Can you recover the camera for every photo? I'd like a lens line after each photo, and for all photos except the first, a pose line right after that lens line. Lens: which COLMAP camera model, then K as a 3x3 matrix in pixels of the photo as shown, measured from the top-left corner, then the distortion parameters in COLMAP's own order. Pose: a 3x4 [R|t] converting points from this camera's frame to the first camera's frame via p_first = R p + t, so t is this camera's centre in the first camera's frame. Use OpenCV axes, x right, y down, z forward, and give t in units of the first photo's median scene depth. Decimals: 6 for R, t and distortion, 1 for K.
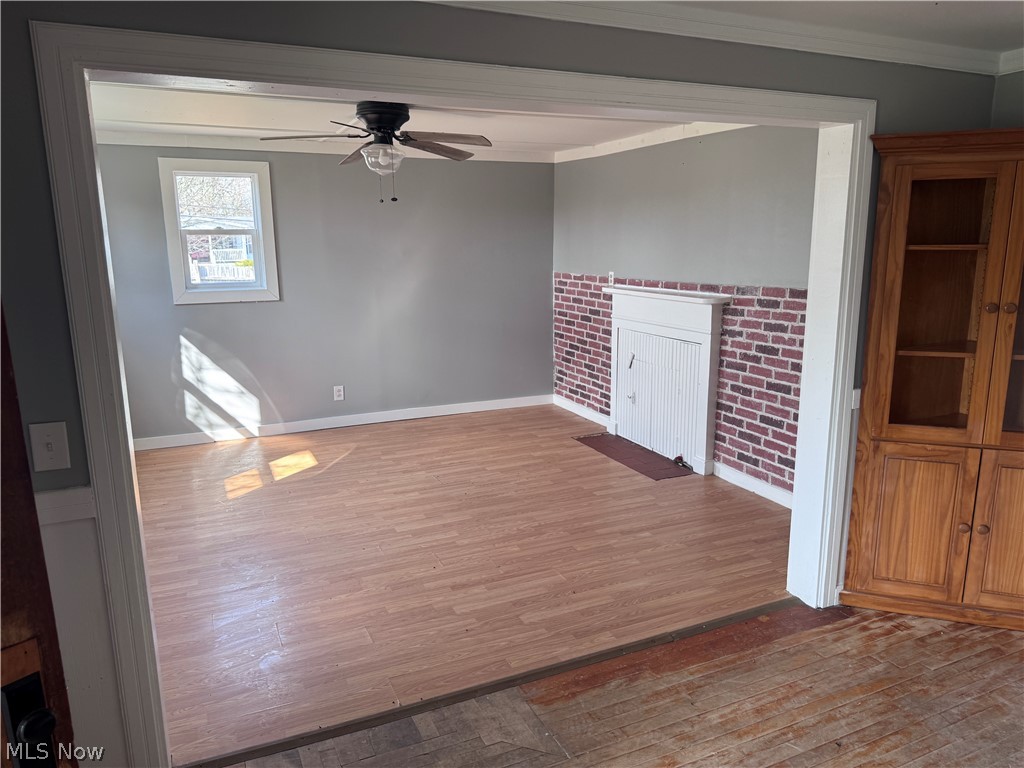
lens RADIAL K [[724.4, 0, 515.9], [0, 724.4, 385.2], [0, 0, 1]] dist [0.041669, -0.051069]
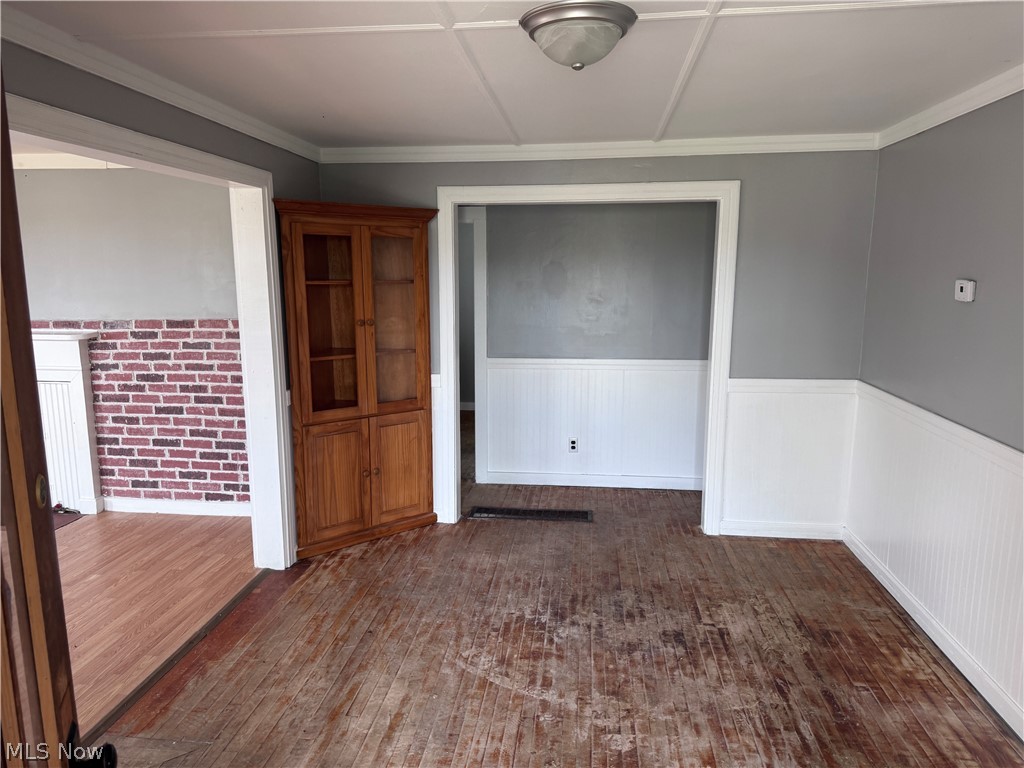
lens RADIAL K [[724.4, 0, 515.4], [0, 724.4, 383.6], [0, 0, 1]] dist [0.041669, -0.051069]
pose [[0.502229, -0.123593, 0.855857, -0.317079], [0.169202, 0.984647, 0.042901, 0.005014], [-0.848019, 0.123267, 0.515431, -0.010408]]
